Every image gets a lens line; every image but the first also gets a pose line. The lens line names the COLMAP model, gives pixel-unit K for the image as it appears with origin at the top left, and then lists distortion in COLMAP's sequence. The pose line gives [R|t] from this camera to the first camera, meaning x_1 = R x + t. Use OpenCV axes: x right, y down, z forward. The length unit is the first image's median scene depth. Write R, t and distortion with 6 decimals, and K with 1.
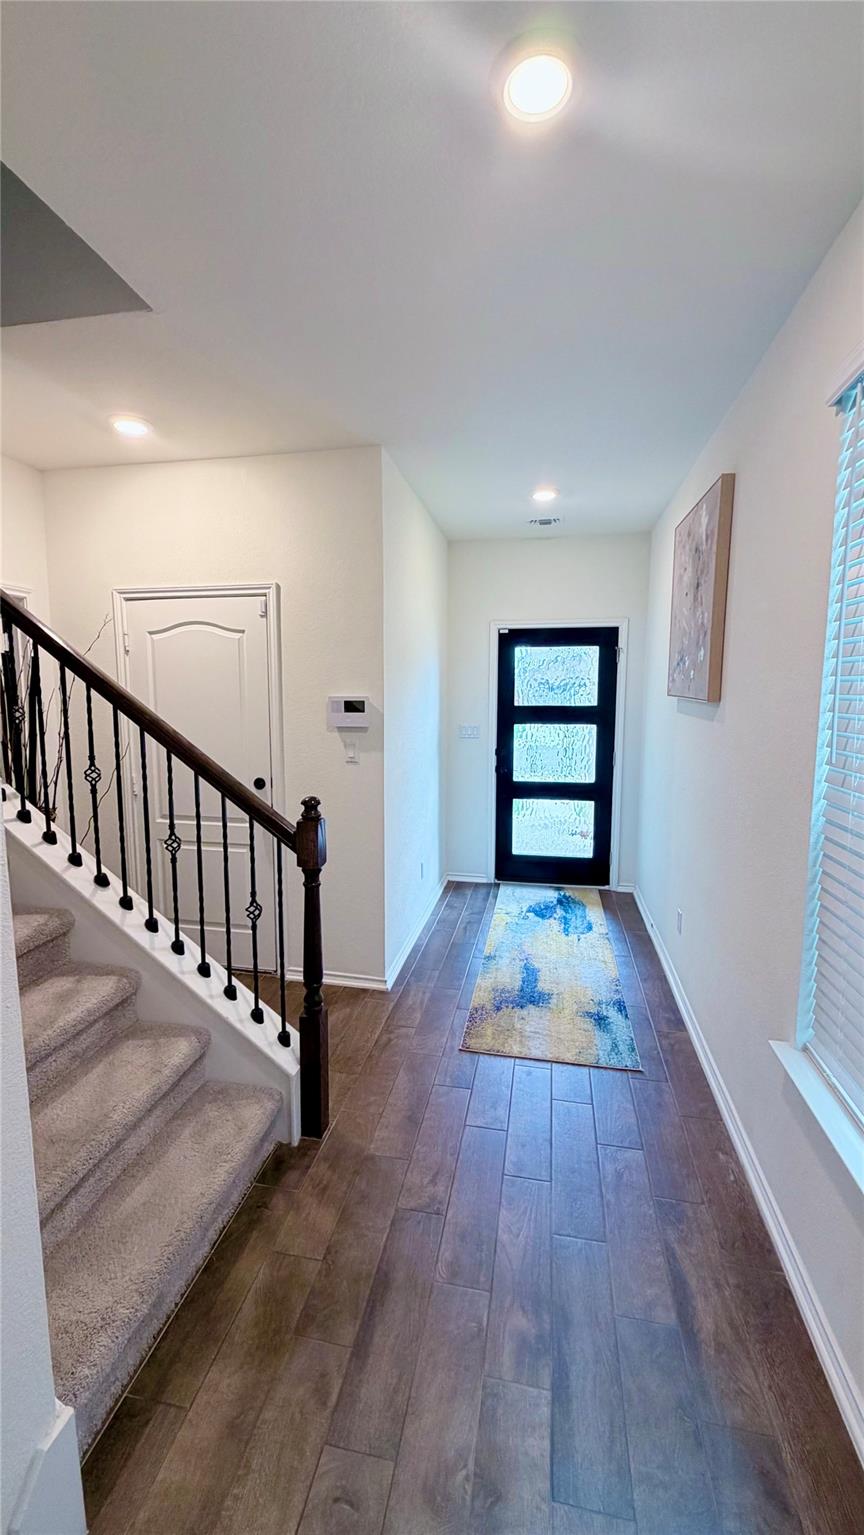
lens RADIAL K [[613.3, 0, 436.3], [0, 613.3, 766.2], [0, 0, 1]] dist [-0.000114, 0.001140]
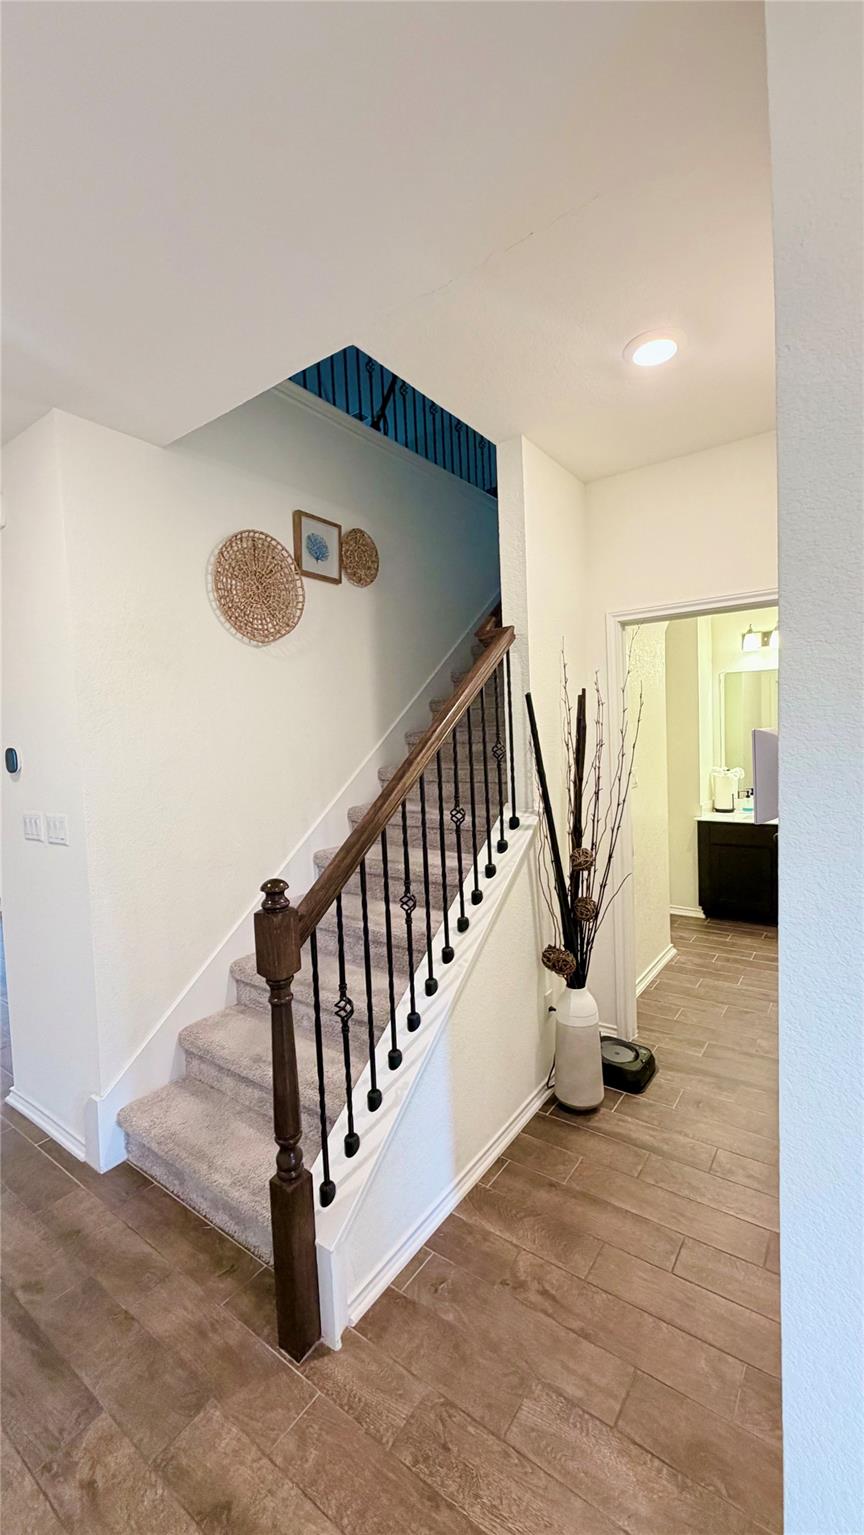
lens RADIAL K [[613.3, 0, 429.8], [0, 613.3, 762.6], [0, 0, 1]] dist [-0.000114, 0.001140]
pose [[-0.426490, 0.061326, -0.902411, 0.372381], [-0.073404, 0.992061, 0.102110, -0.181827], [0.901509, 0.109789, -0.418603, 1.459207]]
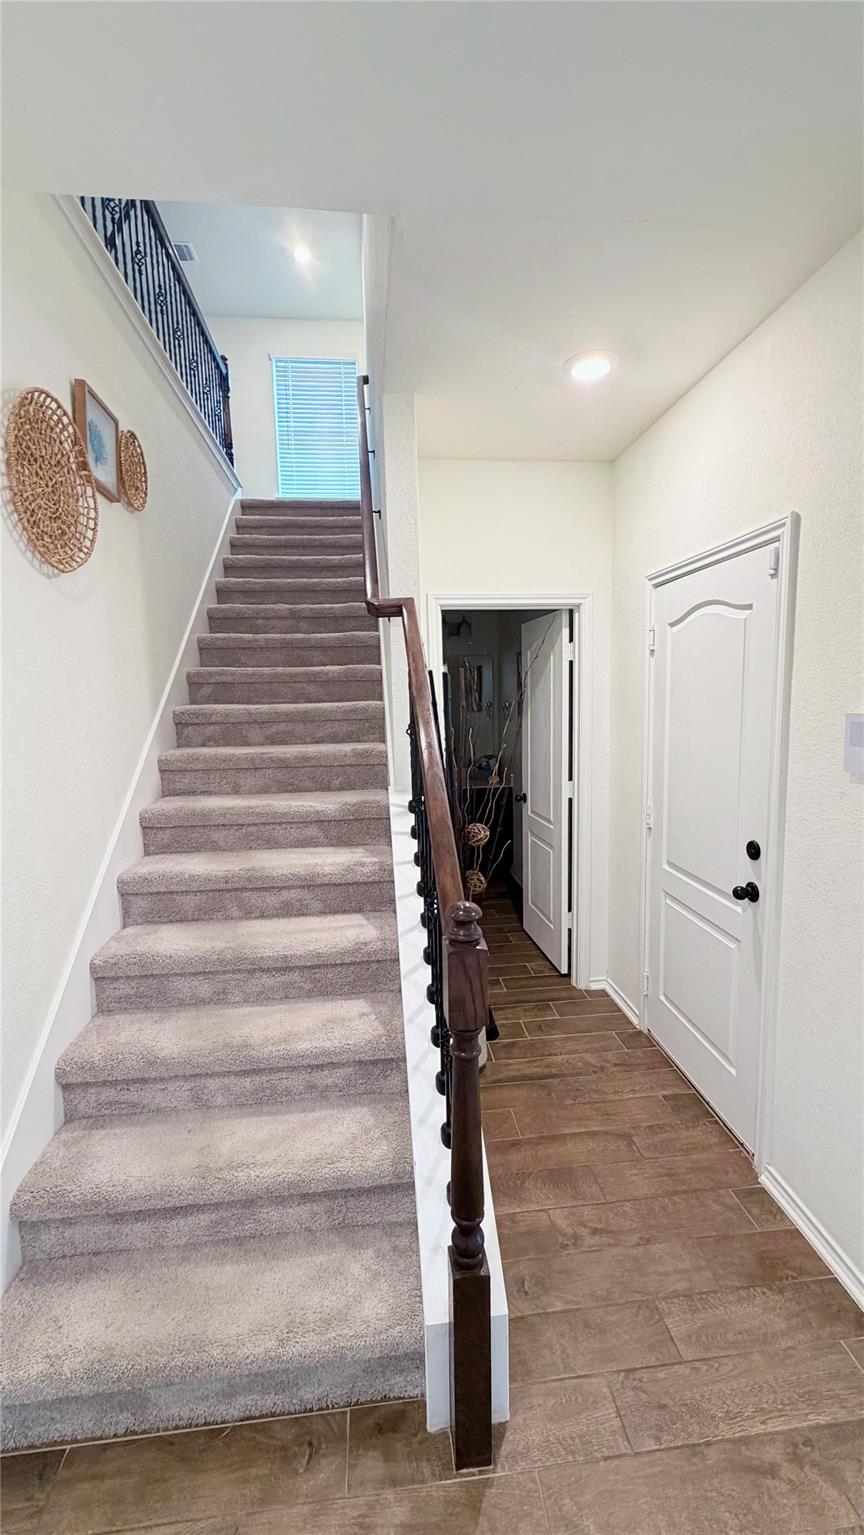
lens RADIAL K [[613.3, 0, 442.8], [0, 613.3, 766.5], [0, 0, 1]] dist [-0.000114, 0.001140]
pose [[0.284169, 0.103684, -0.953152, 0.319854], [-0.091568, 0.992526, 0.080668, -0.120950], [0.954392, 0.064355, 0.291539, 0.806859]]
